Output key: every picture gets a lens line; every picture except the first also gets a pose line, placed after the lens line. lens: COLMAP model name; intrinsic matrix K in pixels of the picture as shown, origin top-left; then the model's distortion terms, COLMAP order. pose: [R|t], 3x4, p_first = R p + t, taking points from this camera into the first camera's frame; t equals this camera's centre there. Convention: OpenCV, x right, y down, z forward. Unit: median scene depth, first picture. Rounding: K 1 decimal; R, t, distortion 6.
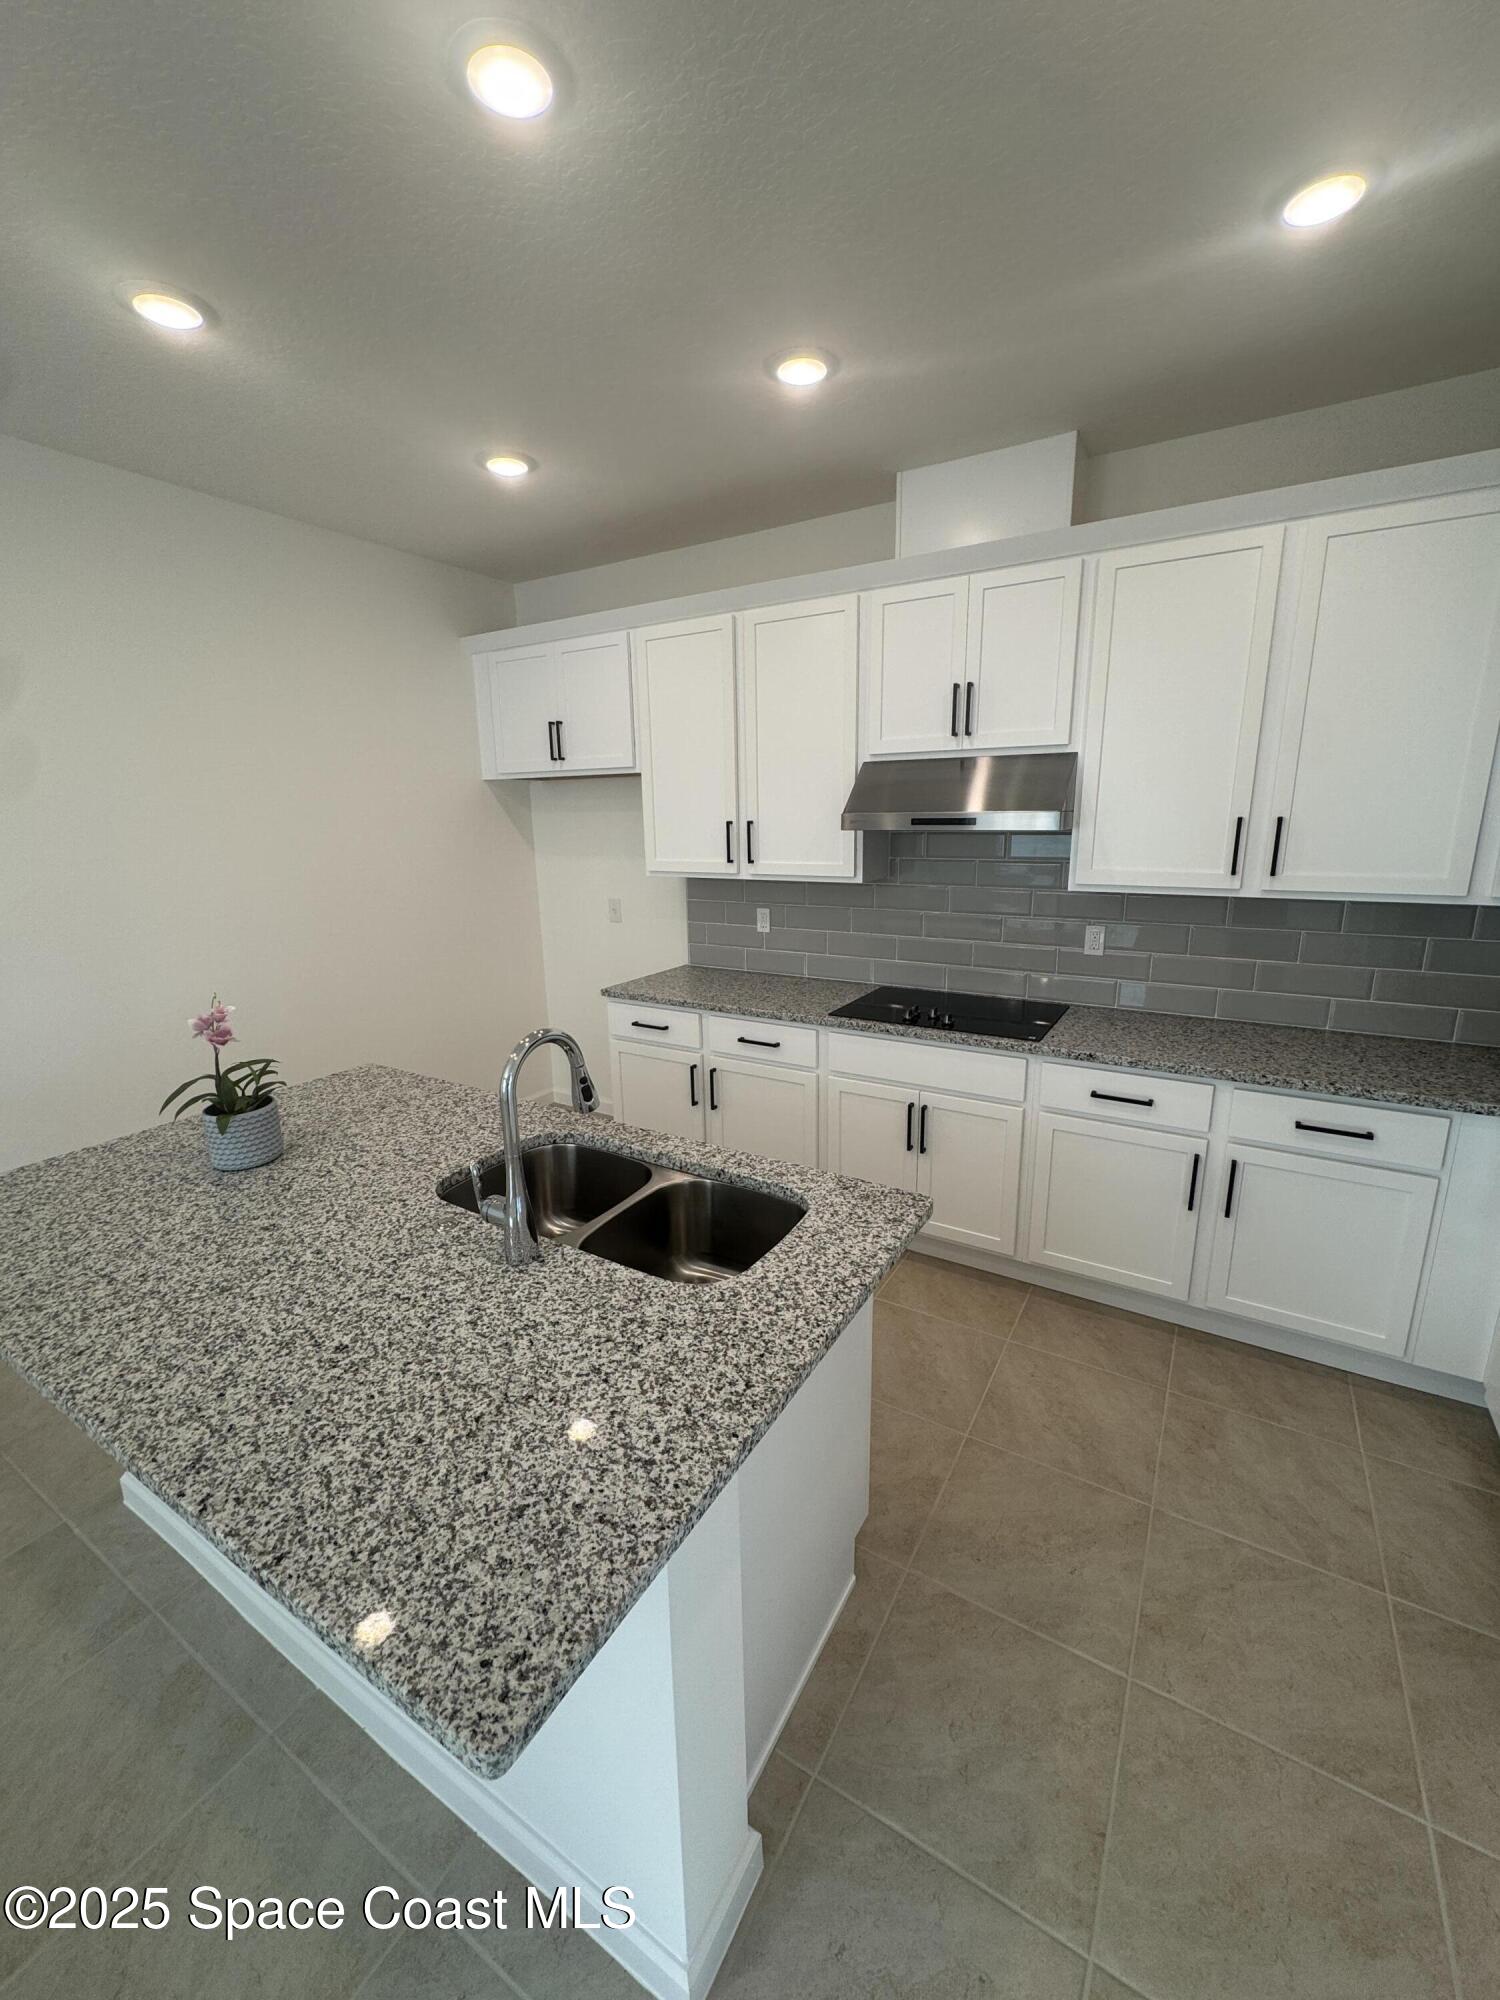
lens RADIAL K [[795.7, 0, 752.7], [0, 795.7, 998.6], [0, 0, 1]] dist [-0.001449, -0.000687]
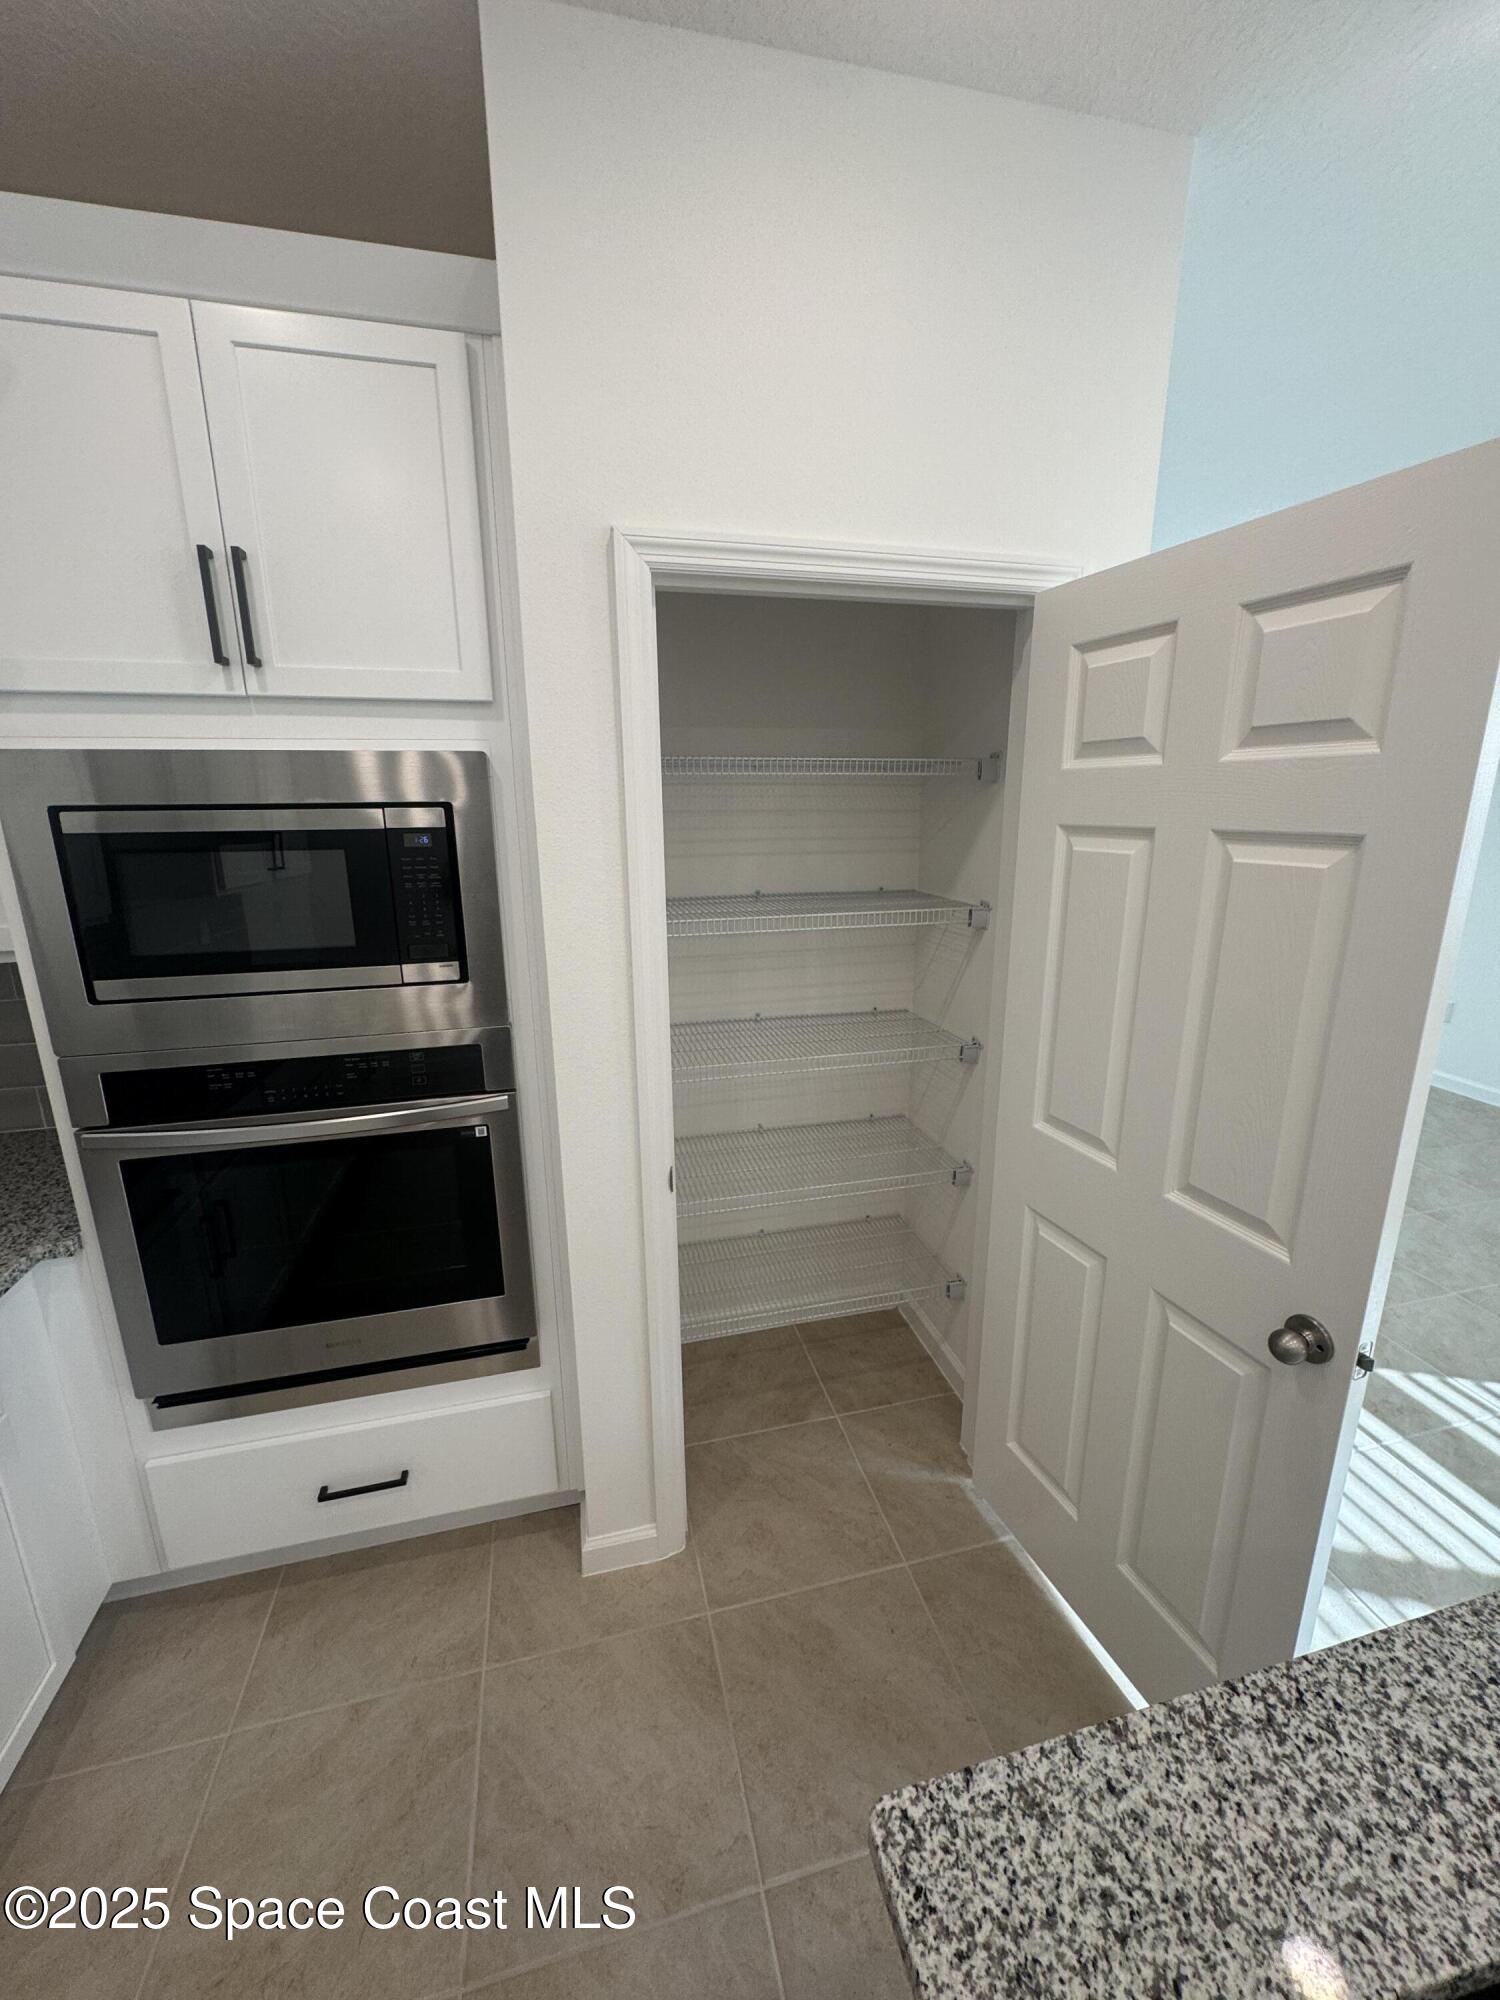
lens RADIAL K [[795.7, 0, 746.7], [0, 795.7, 994.6], [0, 0, 1]] dist [-0.001449, -0.000687]
pose [[-0.707194, -0.146110, 0.691757, 0.048389], [0.185183, 0.905978, 0.380672, -0.253948], [-0.682337, 0.397311, -0.613645, 1.009784]]
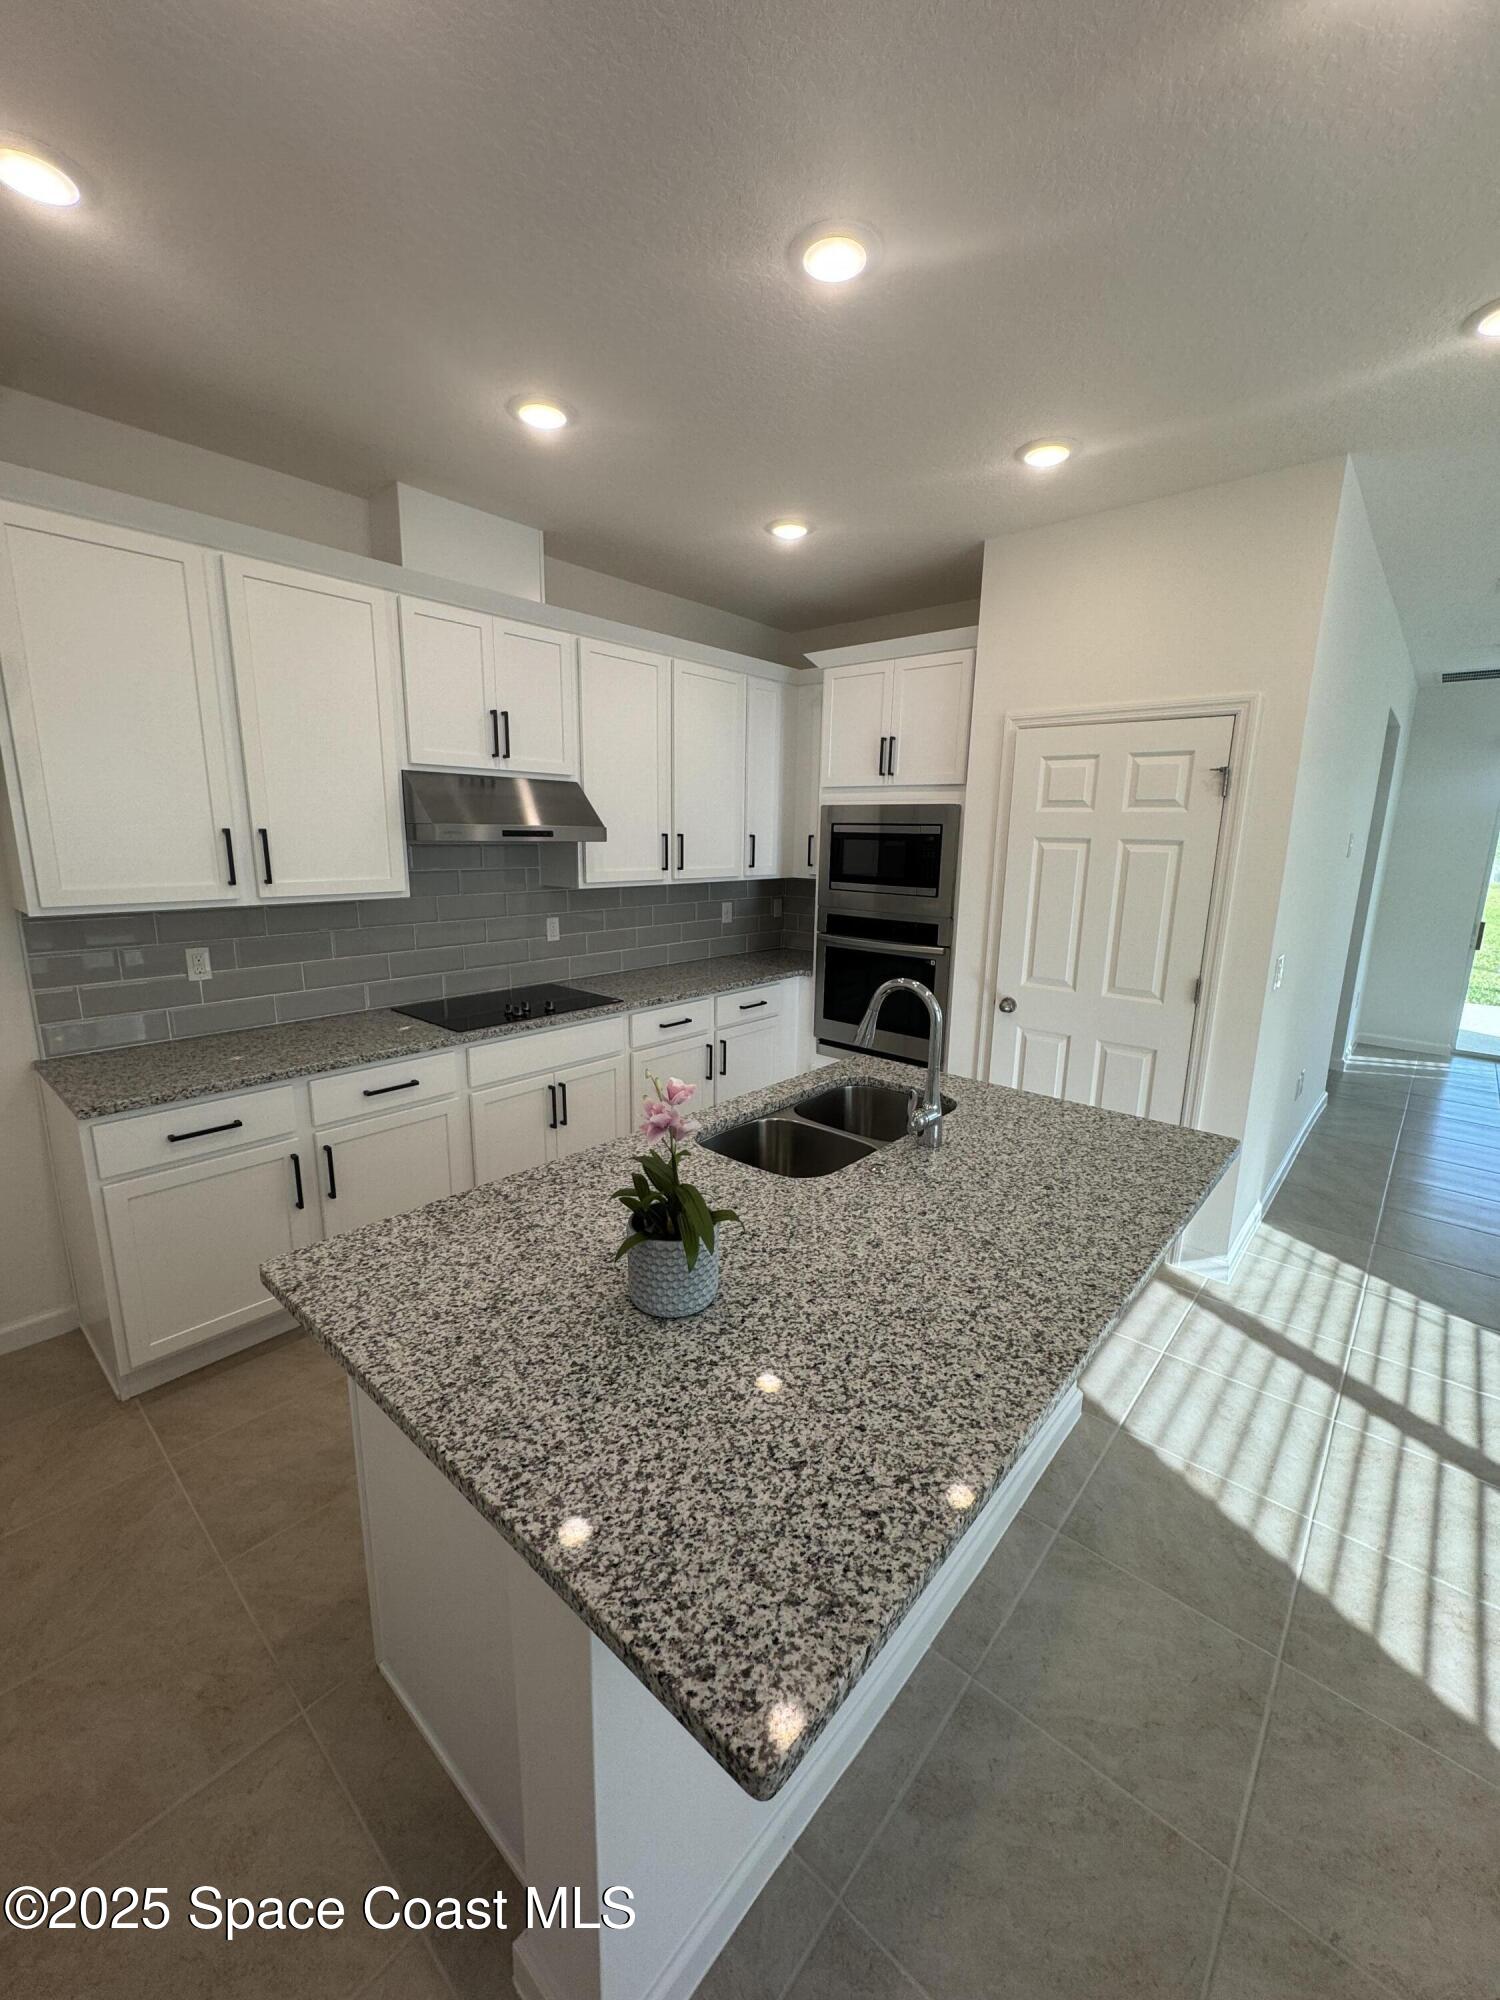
lens RADIAL K [[795.7, 0, 751.8], [0, 795.7, 997.5], [0, 0, 1]] dist [-0.001449, -0.000687]
pose [[0.178424, -0.181788, 0.967015, -1.288666], [0.206666, 0.967786, 0.143801, -0.143770], [-0.962005, 0.174191, 0.210246, 0.759952]]
